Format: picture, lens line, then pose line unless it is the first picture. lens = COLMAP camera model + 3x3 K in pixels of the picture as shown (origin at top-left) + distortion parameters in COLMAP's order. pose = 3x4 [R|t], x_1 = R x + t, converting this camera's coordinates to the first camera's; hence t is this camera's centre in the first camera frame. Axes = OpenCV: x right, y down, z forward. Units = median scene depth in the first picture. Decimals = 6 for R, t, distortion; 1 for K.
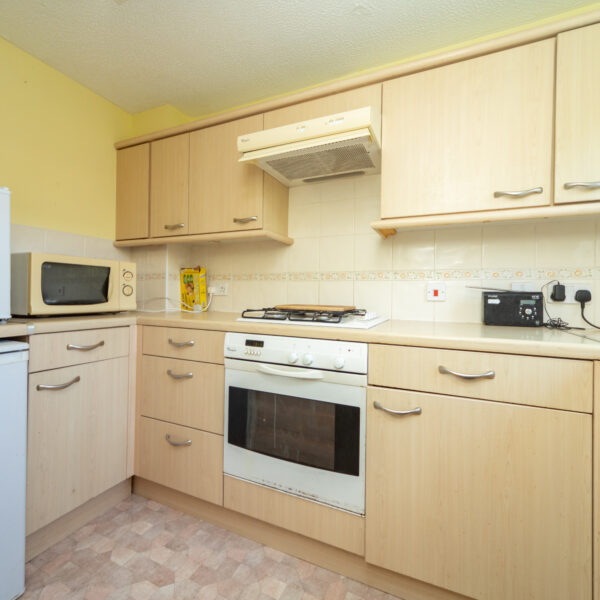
lens RADIAL K [[318.1, 0, 298.7], [0, 318.1, 298.1], [0, 0, 1]] dist [0.008131, 0.001219]
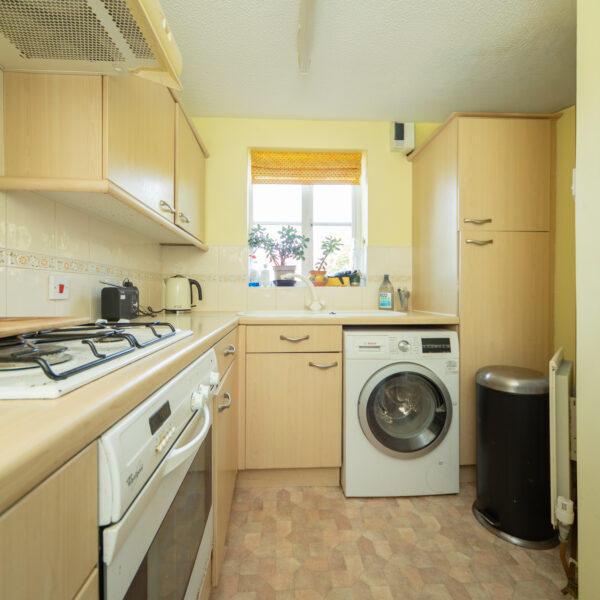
lens RADIAL K [[318.1, 0, 297.5], [0, 318.1, 296.6], [0, 0, 1]] dist [0.008131, 0.001219]
pose [[-0.481071, -0.018890, 0.876478, -1.209313], [-0.000871, 0.999778, 0.021070, -0.032968], [-0.876681, 0.009373, -0.480981, 1.648443]]
